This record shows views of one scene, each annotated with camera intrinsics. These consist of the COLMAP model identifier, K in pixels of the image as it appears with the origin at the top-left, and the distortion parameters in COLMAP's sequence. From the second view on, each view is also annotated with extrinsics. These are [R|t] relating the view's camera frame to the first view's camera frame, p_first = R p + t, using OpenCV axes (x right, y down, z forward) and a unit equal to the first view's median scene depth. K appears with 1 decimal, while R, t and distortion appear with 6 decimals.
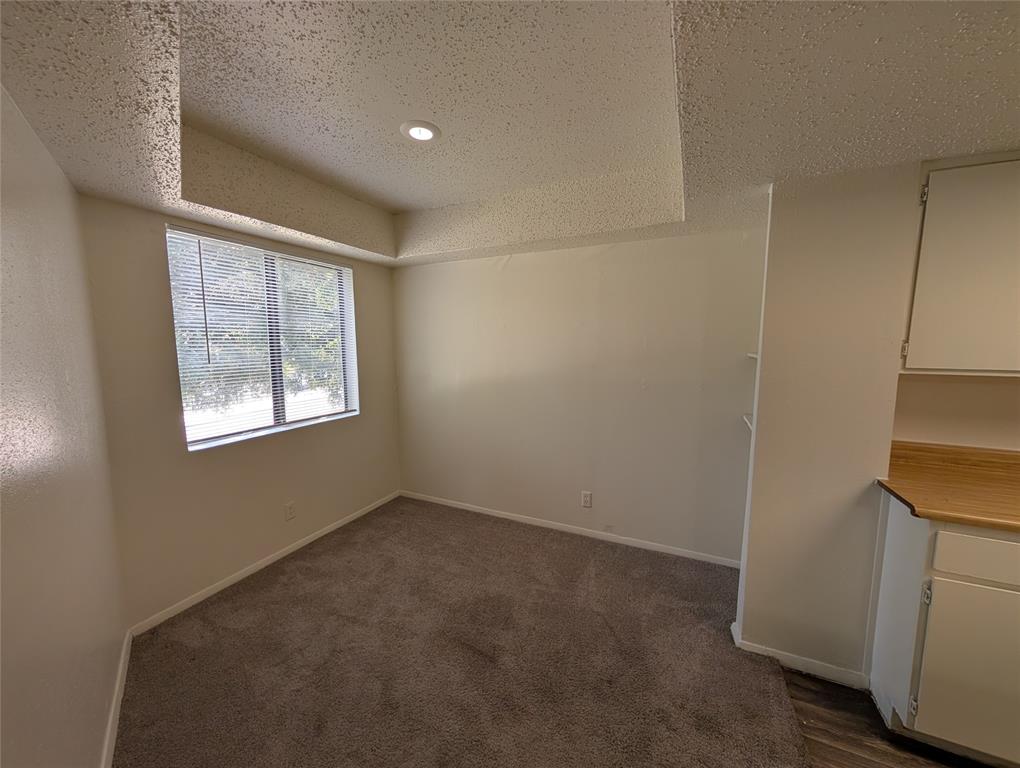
lens RADIAL K [[385.6, 0, 512.2], [0, 385.6, 384.9], [0, 0, 1]] dist [-0.000492, -0.000551]
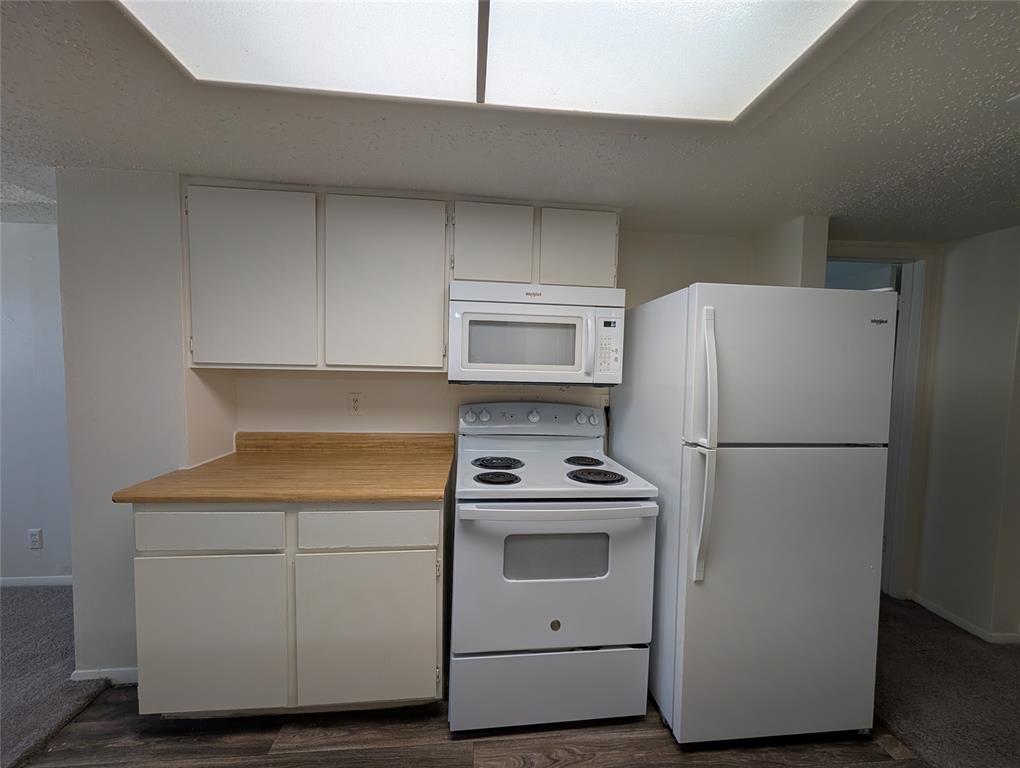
lens RADIAL K [[385.6, 0, 511.3], [0, 385.6, 383.5], [0, 0, 1]] dist [-0.000492, -0.000551]
pose [[0.861593, -0.008213, 0.507533, 1.219931], [0.036424, 0.998292, -0.045679, 0.095474], [-0.506291, 0.057843, 0.860421, -0.370697]]
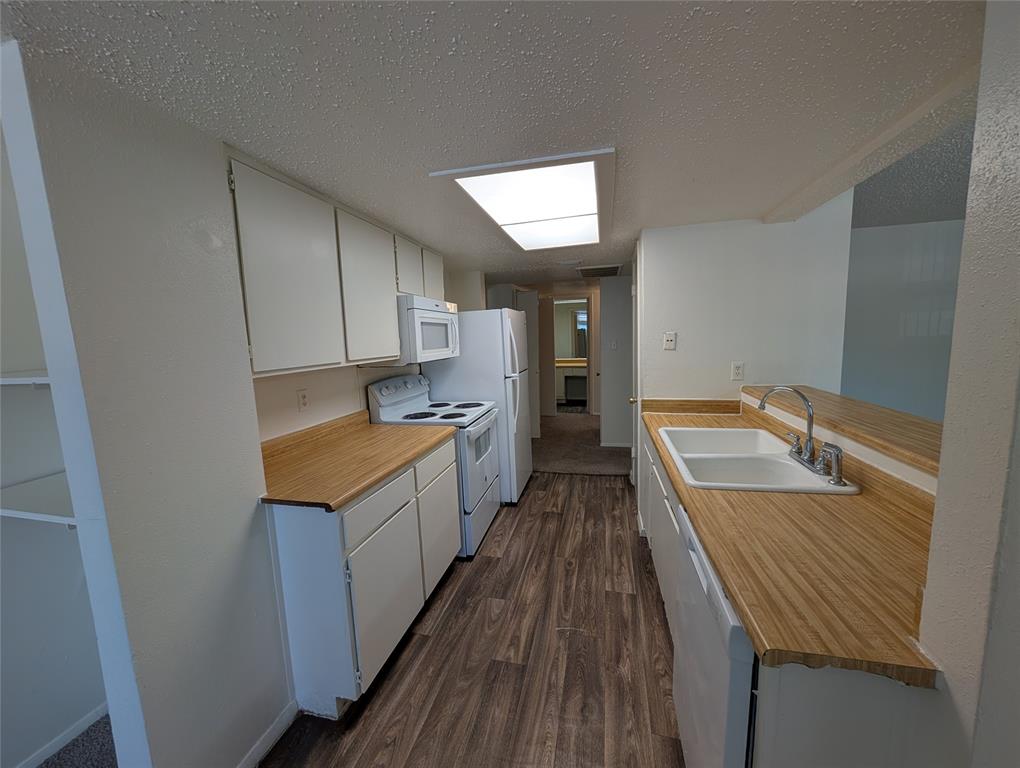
lens RADIAL K [[385.6, 0, 501.3], [0, 385.6, 385.3], [0, 0, 1]] dist [-0.000492, -0.000551]
pose [[-0.183456, -0.118231, 0.975892, 0.006268], [0.148423, 0.978029, 0.146391, -0.058700], [-0.971758, 0.171701, -0.161878, 0.569621]]
